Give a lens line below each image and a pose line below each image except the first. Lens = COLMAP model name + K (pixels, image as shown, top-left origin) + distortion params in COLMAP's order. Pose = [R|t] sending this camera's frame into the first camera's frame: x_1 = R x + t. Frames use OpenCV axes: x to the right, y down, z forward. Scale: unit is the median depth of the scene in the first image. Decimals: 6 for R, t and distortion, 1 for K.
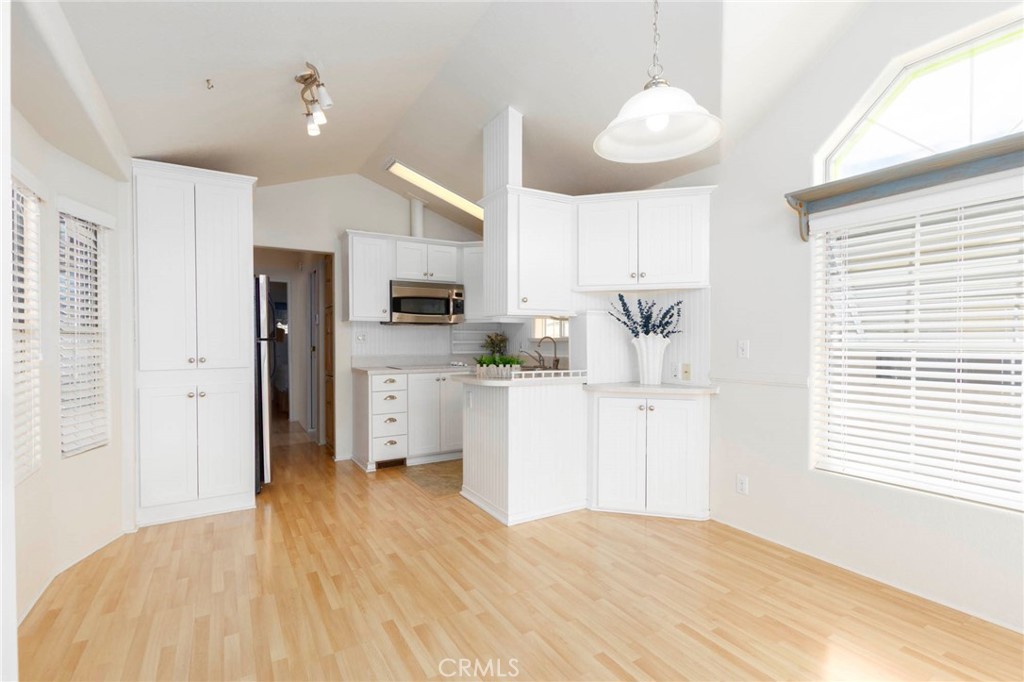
lens RADIAL K [[472.4, 0, 503.8], [0, 472.4, 342.8], [0, 0, 1]] dist [-0.002474, -0.000738]
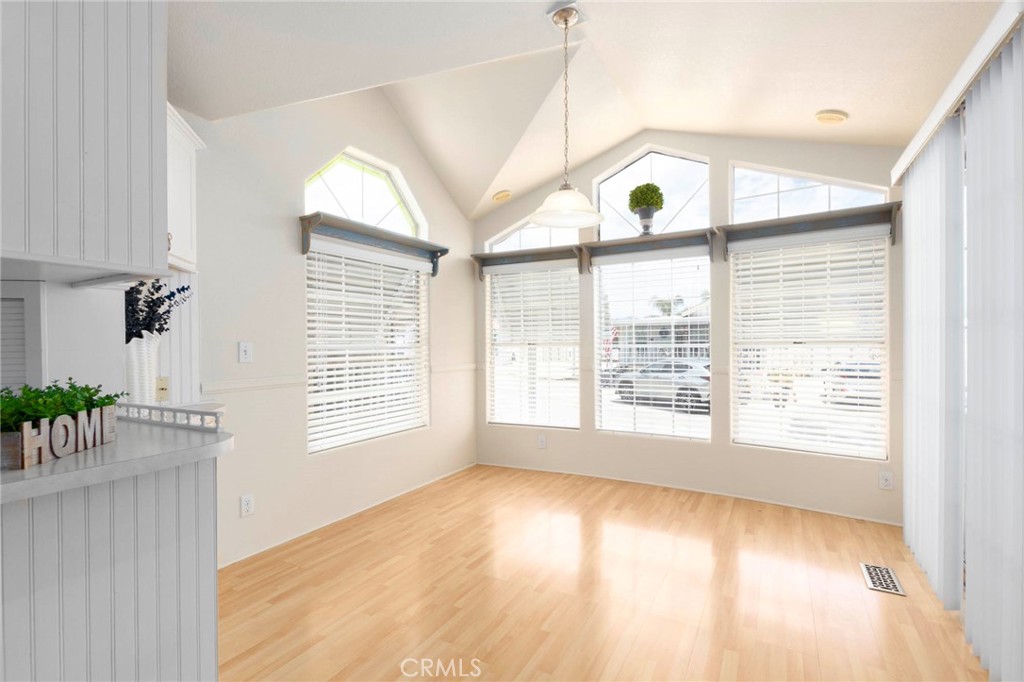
lens RADIAL K [[472.4, 0, 503.8], [0, 472.4, 342.8], [0, 0, 1]] dist [-0.002474, -0.000738]
pose [[-0.492195, 0.007042, 0.870456, -0.445549], [0.016153, 0.999869, 0.001045, 0.001565], [-0.870335, 0.014575, -0.492244, 0.891251]]
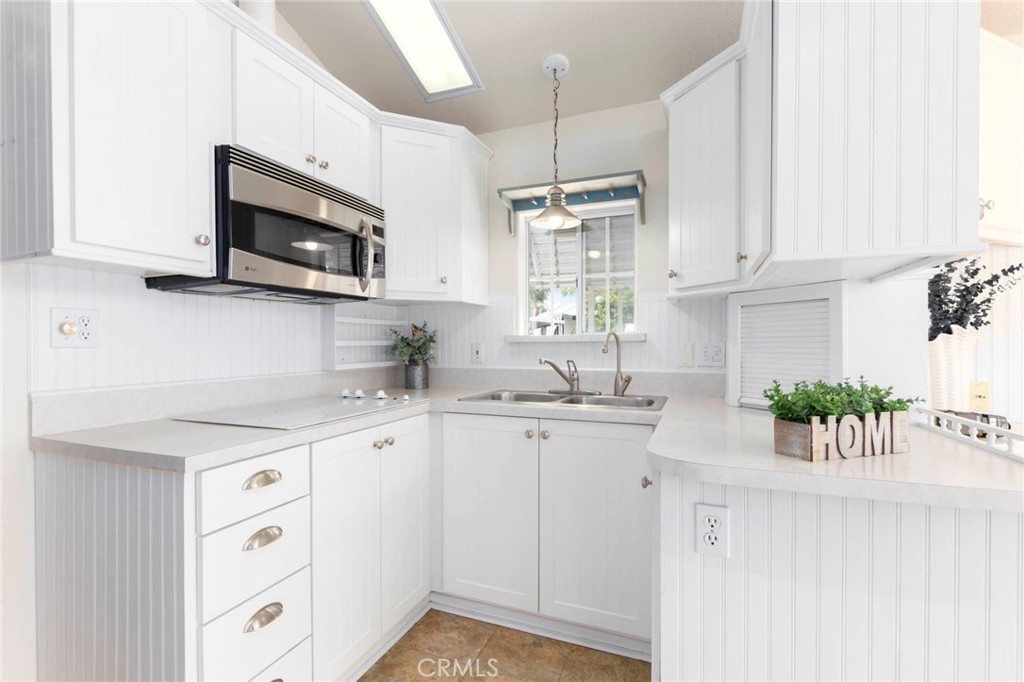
lens RADIAL K [[472.4, 0, 503.8], [0, 472.4, 342.8], [0, 0, 1]] dist [-0.002474, -0.000738]
pose [[0.793464, 0.002492, 0.608612, -0.387967], [0.001707, 0.999979, -0.006319, 0.000612], [-0.608615, 0.006053, 0.793443, 0.887699]]
